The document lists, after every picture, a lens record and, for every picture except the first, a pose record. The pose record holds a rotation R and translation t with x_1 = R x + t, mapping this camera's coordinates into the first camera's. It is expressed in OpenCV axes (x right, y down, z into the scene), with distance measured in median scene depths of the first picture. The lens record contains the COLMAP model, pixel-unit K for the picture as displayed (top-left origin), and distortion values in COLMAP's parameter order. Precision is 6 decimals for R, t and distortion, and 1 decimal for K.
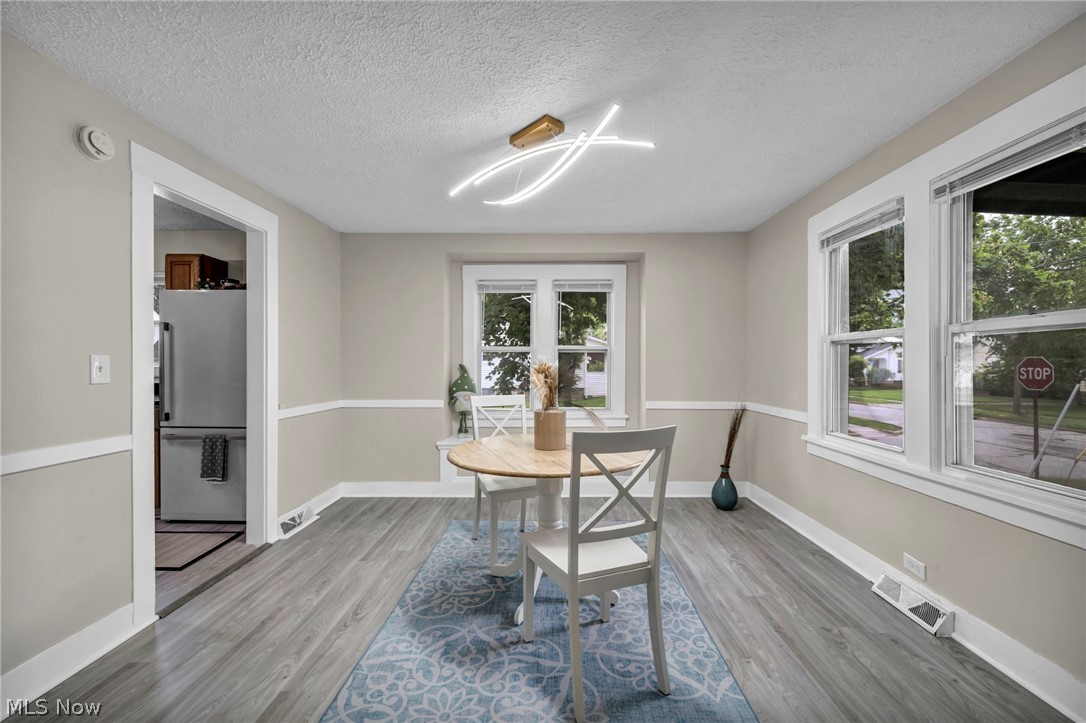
lens RADIAL K [[438.2, 0, 543.0], [0, 438.2, 361.5], [0, 0, 1]] dist [0.001827, 0.000022]
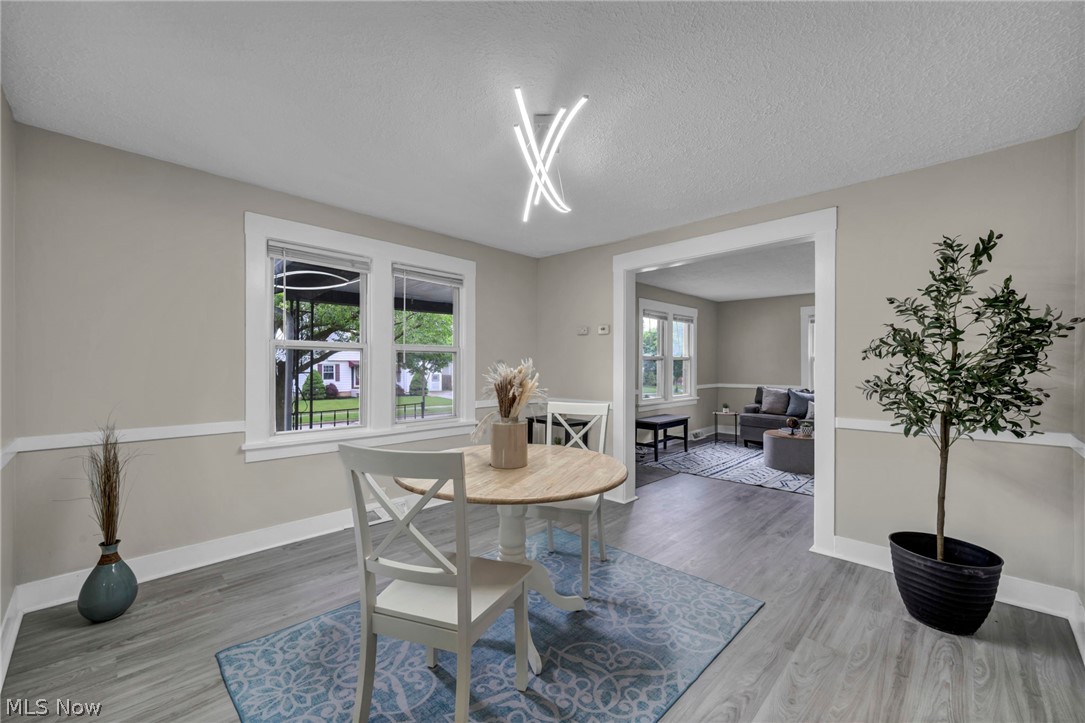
lens RADIAL K [[437.8, 0, 542.5], [0, 437.8, 361.5], [0, 0, 1]] dist [0.001827, 0.000022]
pose [[-0.728300, 0.006722, 0.685225, -0.731505], [-0.005221, 0.999868, -0.015357, 0.004374], [-0.685238, -0.014762, -0.728170, 1.850078]]
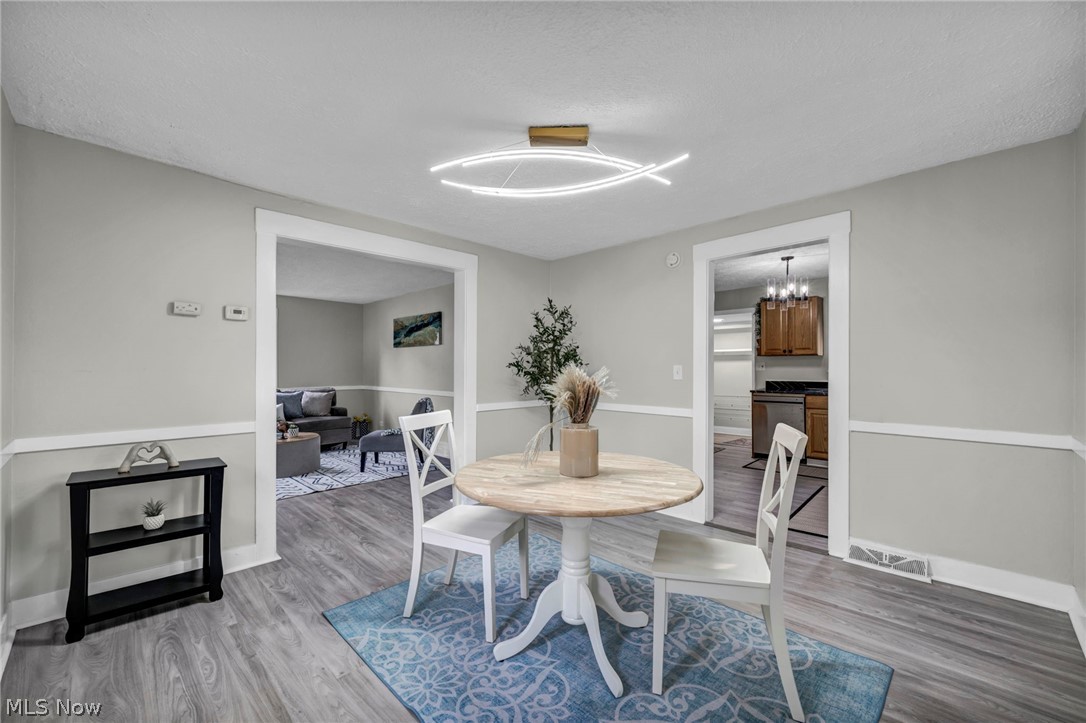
lens RADIAL K [[438.2, 0, 543.0], [0, 438.2, 361.5], [0, 0, 1]] dist [0.001827, 0.000022]
pose [[-0.686462, -0.009083, -0.727109, 0.771512], [0.007022, 0.999793, -0.019119, 0.003105], [0.727132, -0.018230, -0.686255, 1.767856]]
